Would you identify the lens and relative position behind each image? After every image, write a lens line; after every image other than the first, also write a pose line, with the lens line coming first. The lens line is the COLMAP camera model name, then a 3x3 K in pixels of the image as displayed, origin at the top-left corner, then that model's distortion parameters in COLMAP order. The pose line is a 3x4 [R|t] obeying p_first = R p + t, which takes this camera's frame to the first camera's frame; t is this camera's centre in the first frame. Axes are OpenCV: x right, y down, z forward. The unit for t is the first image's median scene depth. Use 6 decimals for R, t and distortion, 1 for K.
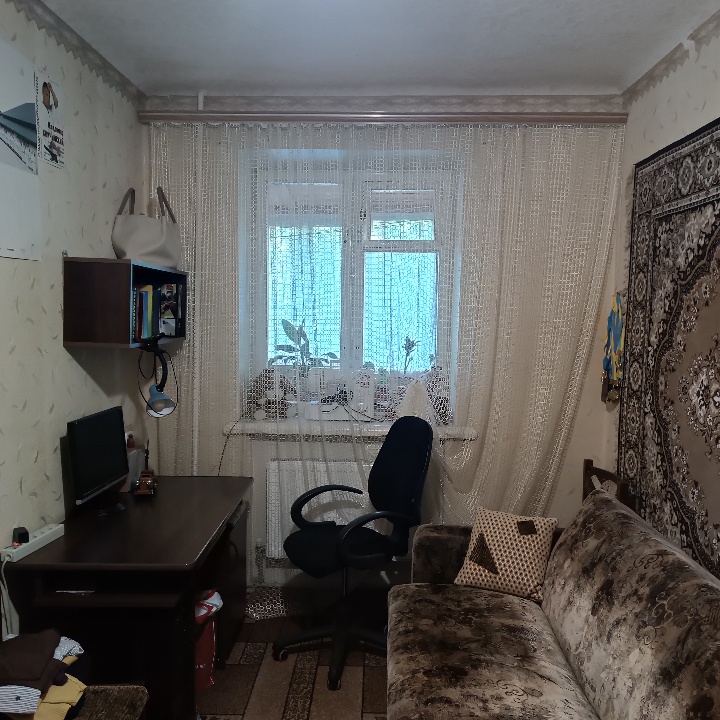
lens RADIAL K [[690.5, 0, 374.9], [0, 690.5, 357.9], [0, 0, 1]] dist [0.013267, 0.000000]
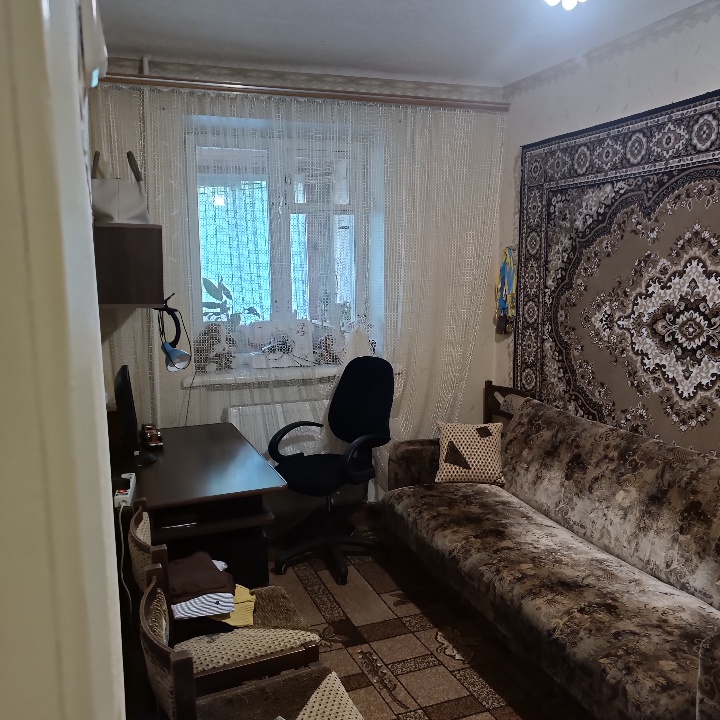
lens RADIAL K [[690.5, 0, 353.4], [0, 690.5, 359.5], [0, 0, 1]] dist [0.013267, 0.000000]
pose [[0.930566, -0.075394, 0.358279, -0.444025], [0.050971, 0.995716, 0.077144, -0.002686], [-0.362560, -0.053526, 0.930422, -0.104782]]
